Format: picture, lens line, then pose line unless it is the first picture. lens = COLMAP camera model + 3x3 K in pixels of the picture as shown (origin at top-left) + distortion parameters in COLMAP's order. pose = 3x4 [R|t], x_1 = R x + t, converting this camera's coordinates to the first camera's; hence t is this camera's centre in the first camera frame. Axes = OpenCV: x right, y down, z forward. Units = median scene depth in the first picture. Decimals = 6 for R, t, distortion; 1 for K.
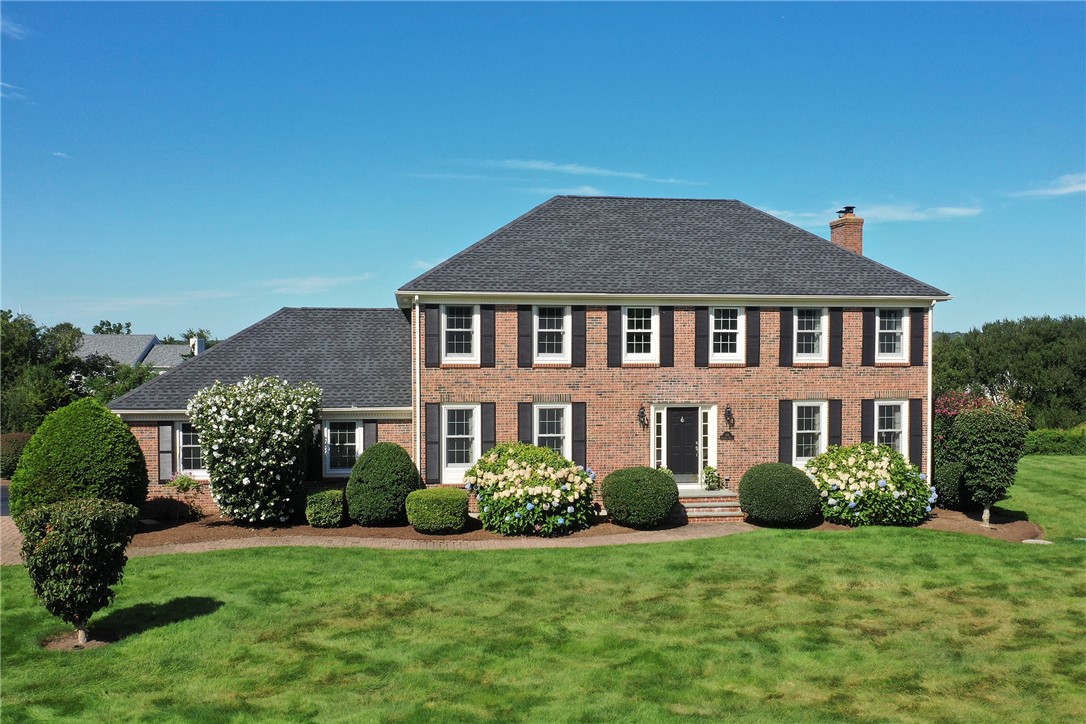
lens RADIAL K [[997.2, 0, 668.6], [0, 997.2, 358.5], [0, 0, 1]] dist [0.000019, -0.013895]
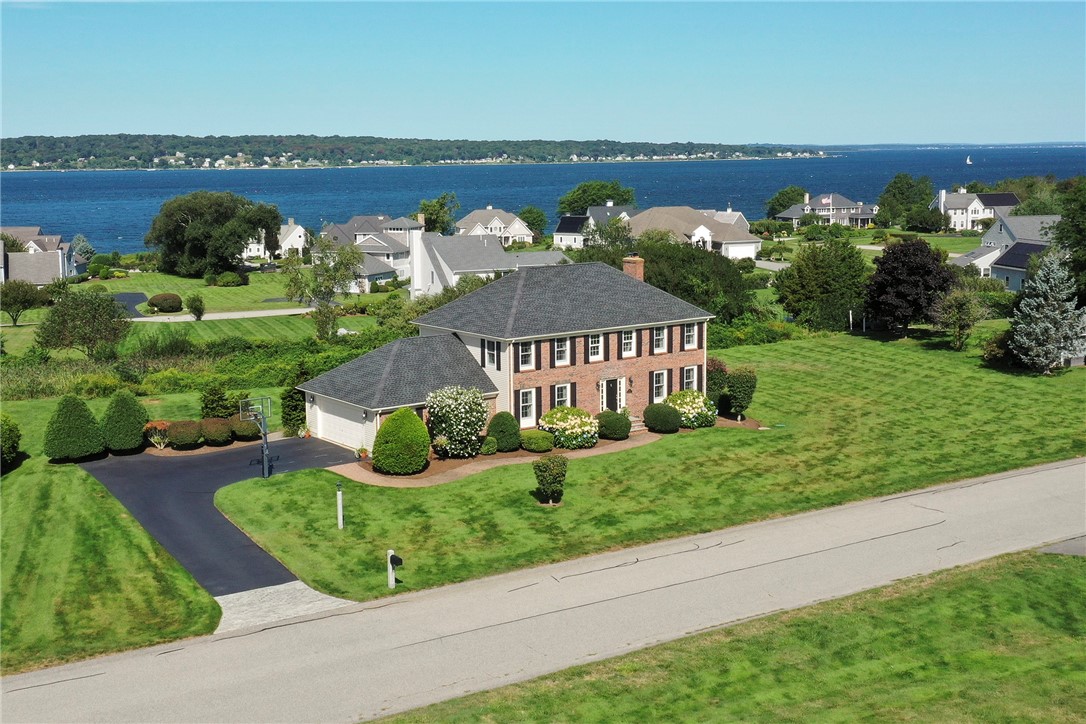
lens RADIAL K [[997.2, 0, 668.6], [0, 997.2, 358.5], [0, 0, 1]] dist [0.000019, -0.013895]
pose [[0.887692, -0.060200, 0.456485, -0.828916], [-0.007524, 0.989387, 0.145109, -0.297631], [-0.460376, -0.132247, 0.877818, -0.883541]]
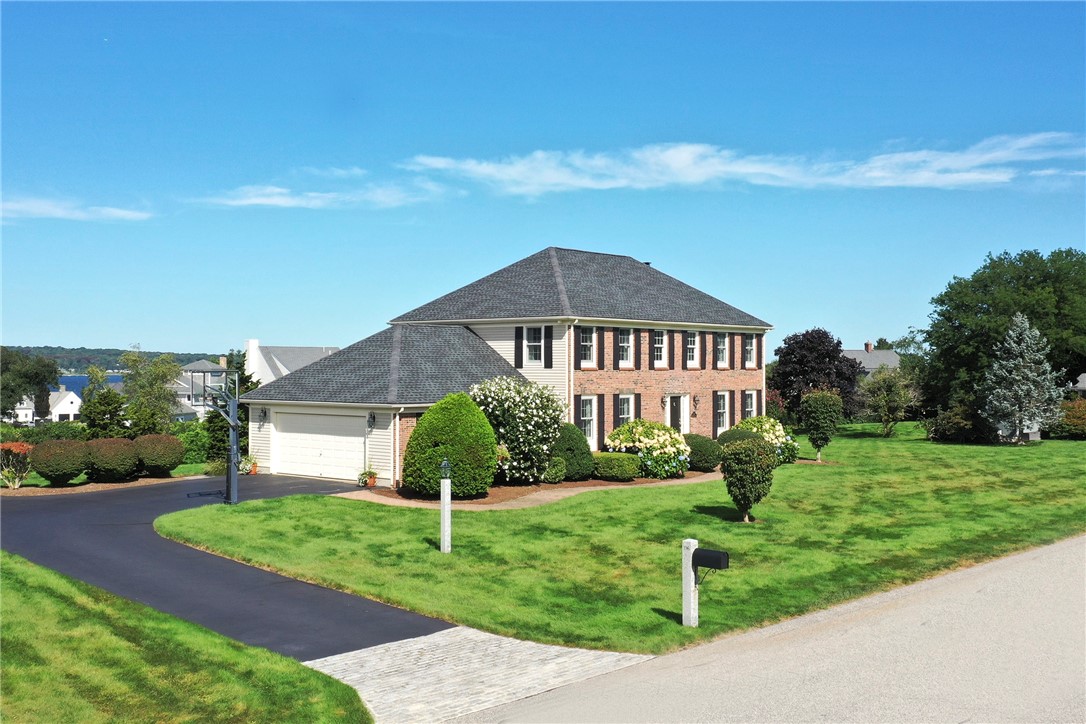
lens RADIAL K [[956.5, 0, 611.5], [0, 956.5, 364.6], [0, 0, 1]] dist [-0.000947, -0.000238]
pose [[0.805614, 0.003212, 0.592433, -0.929803], [-0.003097, 0.999994, -0.001210, 0.002768], [-0.592433, -0.000860, 0.805619, -0.124739]]
